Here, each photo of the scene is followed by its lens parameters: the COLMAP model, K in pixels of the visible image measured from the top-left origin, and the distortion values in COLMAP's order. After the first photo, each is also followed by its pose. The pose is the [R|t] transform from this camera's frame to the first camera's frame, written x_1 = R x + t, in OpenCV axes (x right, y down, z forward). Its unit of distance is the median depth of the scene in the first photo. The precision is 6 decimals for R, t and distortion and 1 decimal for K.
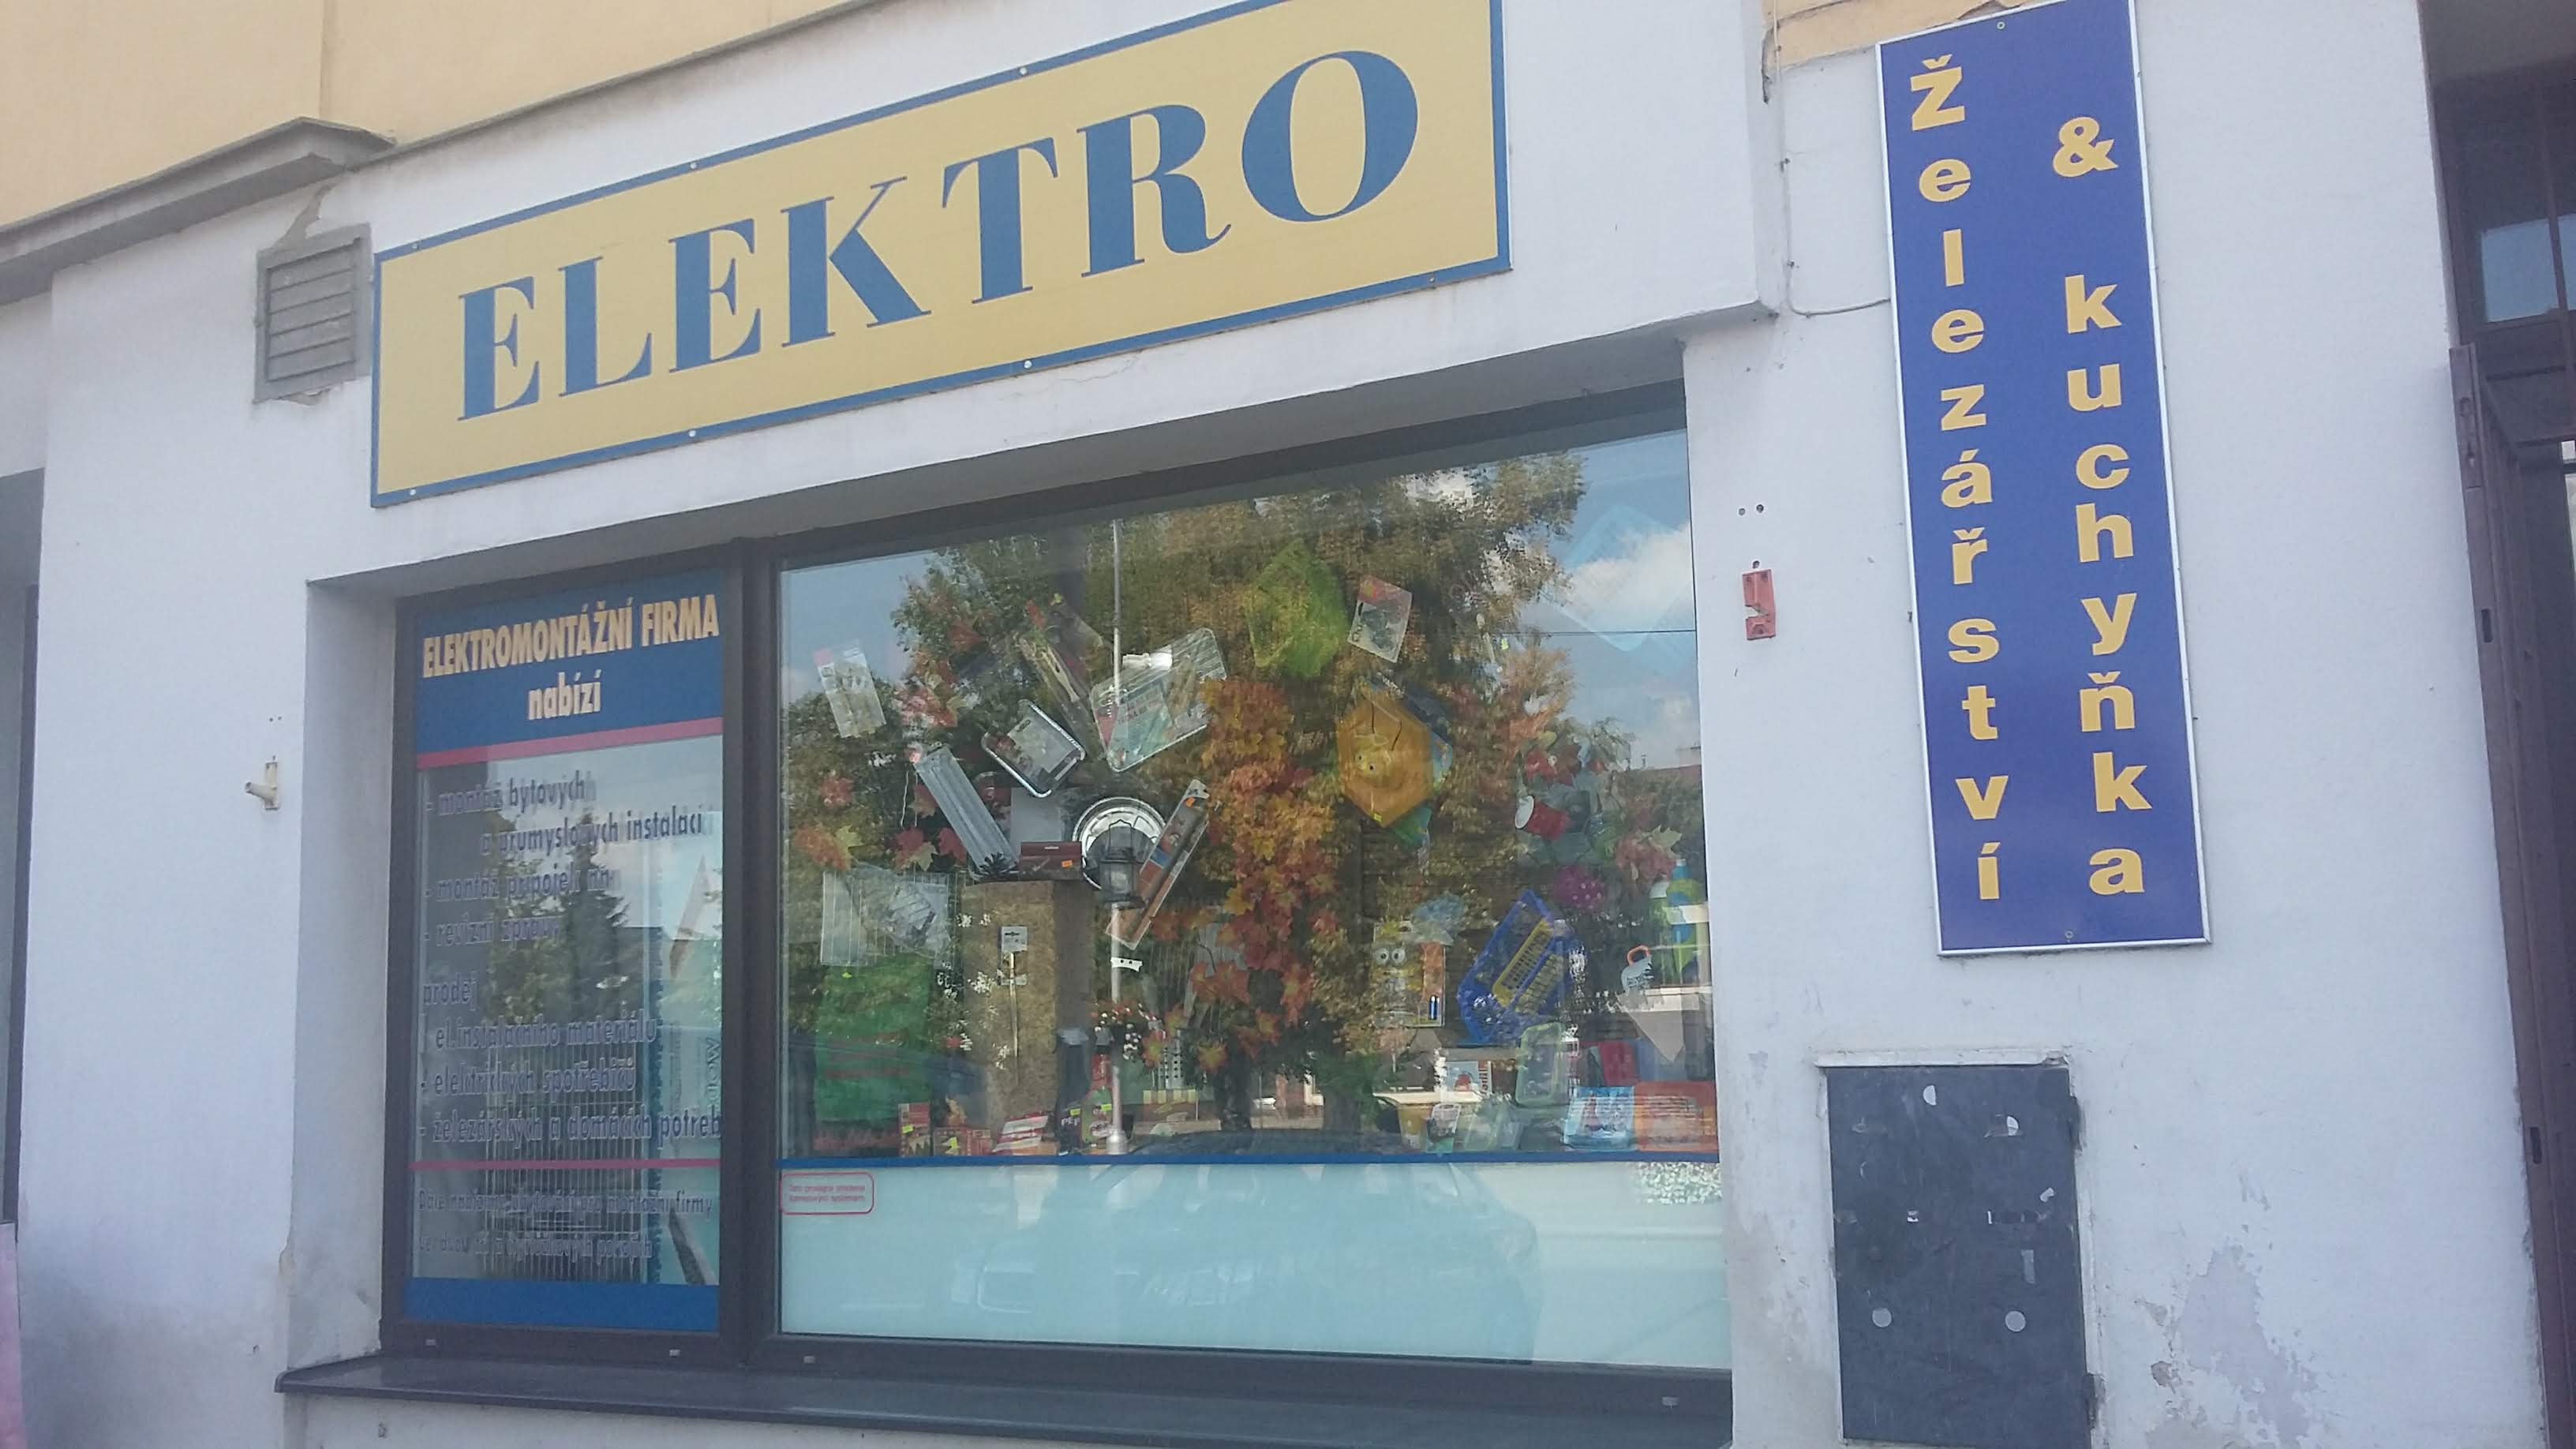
lens RADIAL K [[2363.9, 0, 1288.0], [0, 2363.9, 724.5], [0, 0, 1]] dist [0.098186, -0.220999]
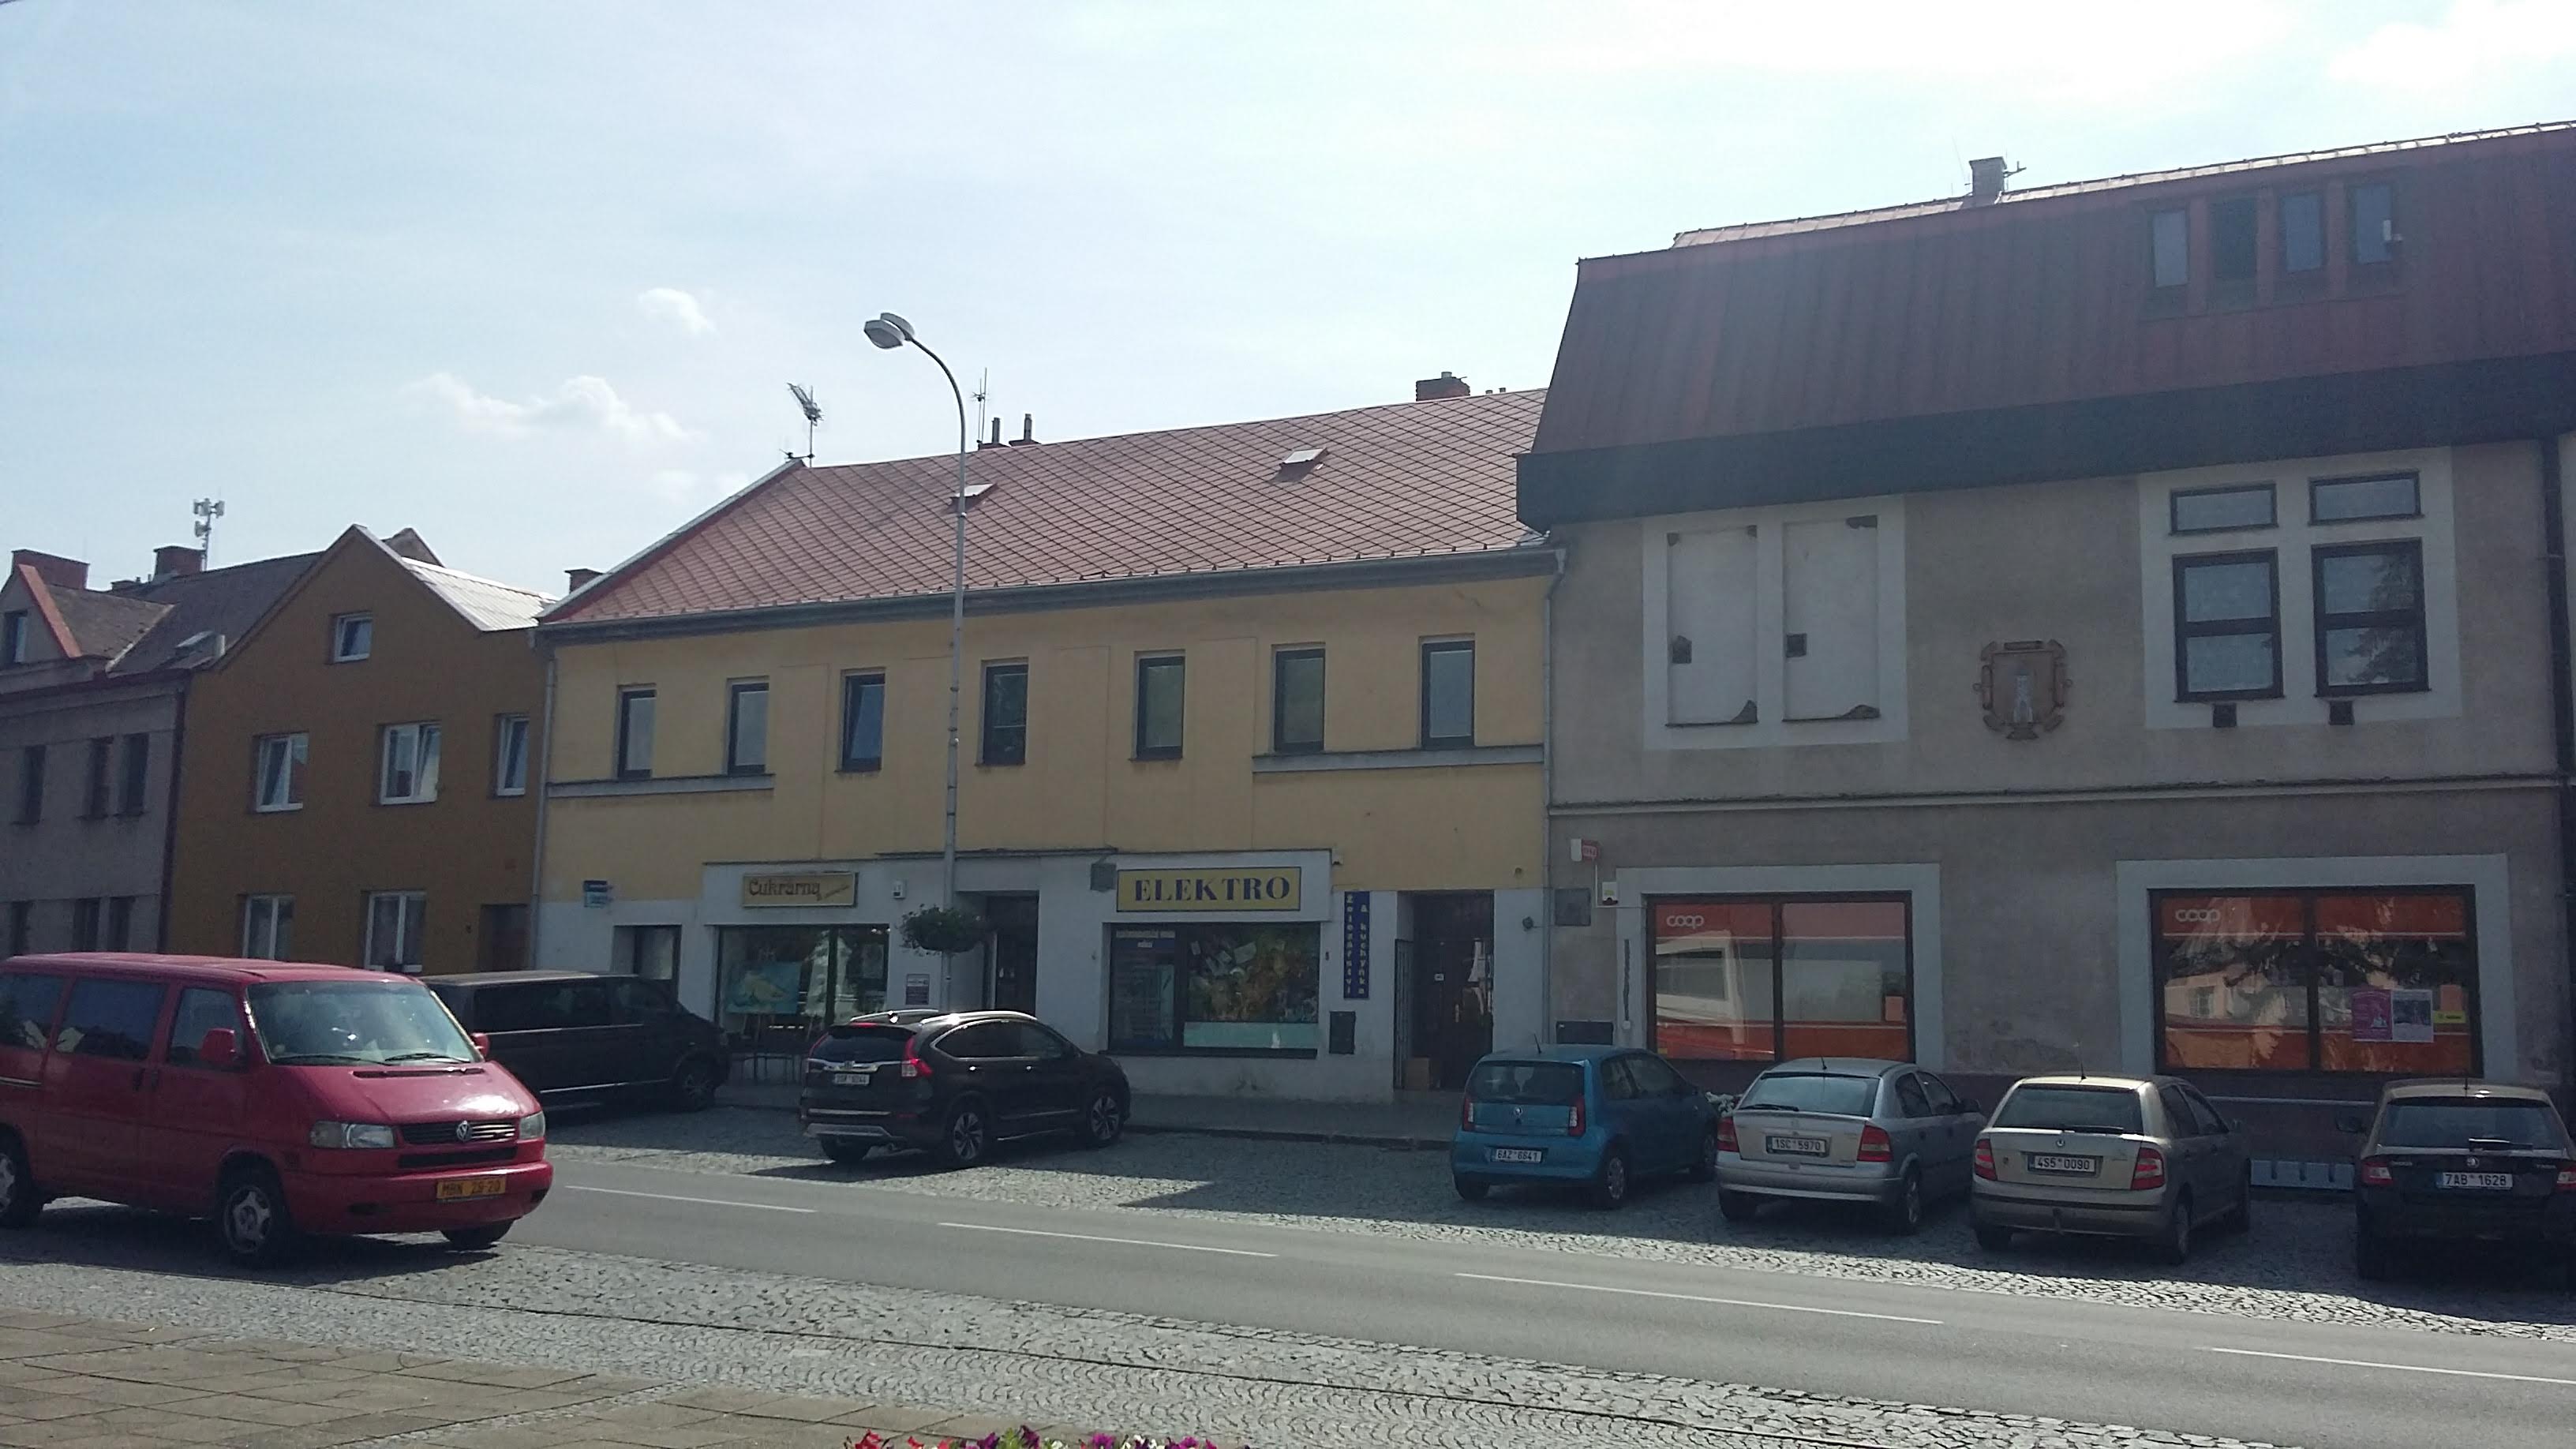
lens RADIAL K [[2363.9, 0, 1288.0], [0, 2363.9, 724.5], [0, 0, 1]] dist [0.098186, -0.220999]
pose [[0.996038, 0.056850, 0.068387, -0.428620], [-0.057248, 0.998353, 0.003869, -0.686874], [-0.068054, -0.007768, 0.997651, -5.641737]]
